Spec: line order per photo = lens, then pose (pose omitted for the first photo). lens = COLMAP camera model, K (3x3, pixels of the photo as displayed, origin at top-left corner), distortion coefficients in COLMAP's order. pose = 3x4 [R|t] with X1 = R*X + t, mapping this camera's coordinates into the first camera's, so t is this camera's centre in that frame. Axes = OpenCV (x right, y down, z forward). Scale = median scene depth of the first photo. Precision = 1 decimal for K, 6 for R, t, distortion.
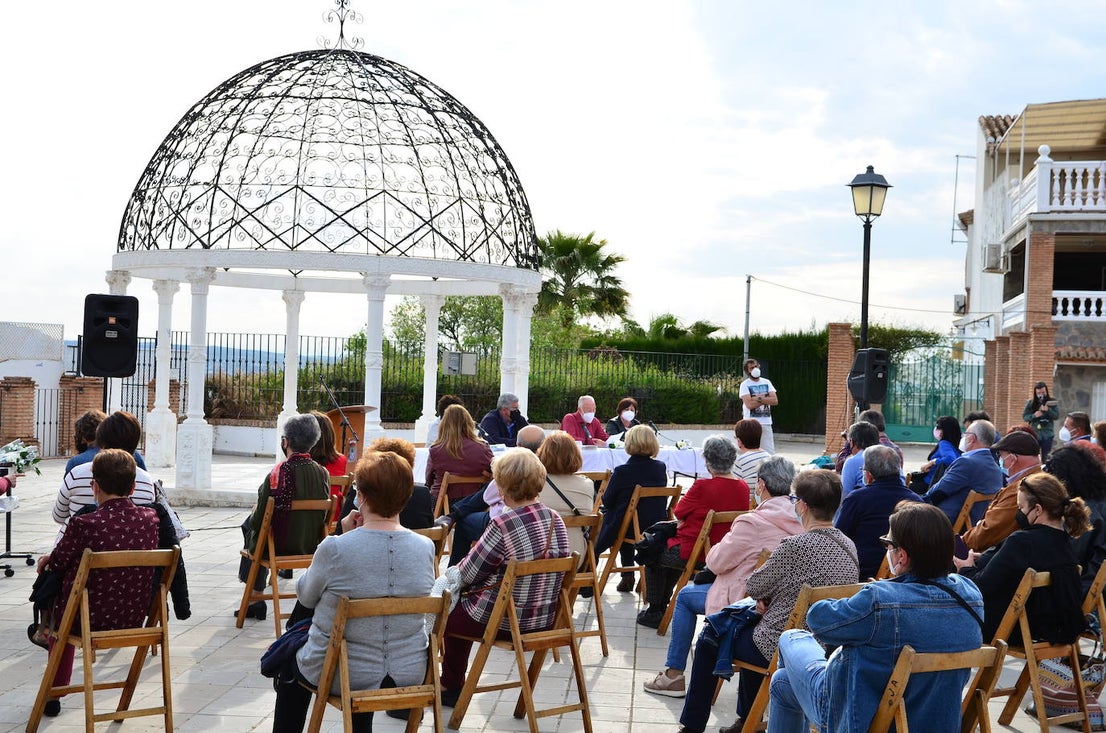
lens RADIAL K [[2170.8, 0, 553.0], [0, 2170.8, 366.5], [0, 0, 1]] dist [0.158583, 0.374738]
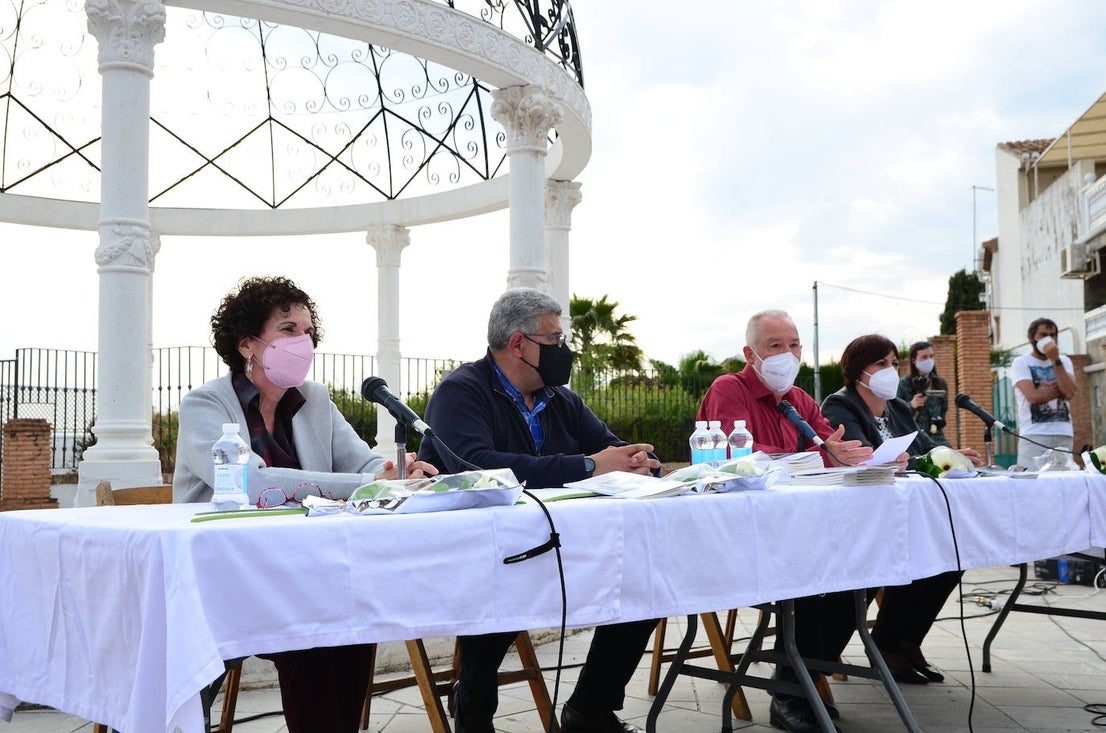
lens RADIAL K [[1261.3, 0, 553.0], [0, 1261.3, 366.5], [0, 0, 1]] dist [0.025781, 0.054554]
pose [[0.999095, -0.042470, -0.002234, -0.009225], [0.042220, 0.996786, -0.068086, 0.016810], [0.005119, 0.067930, 0.997677, 0.435506]]
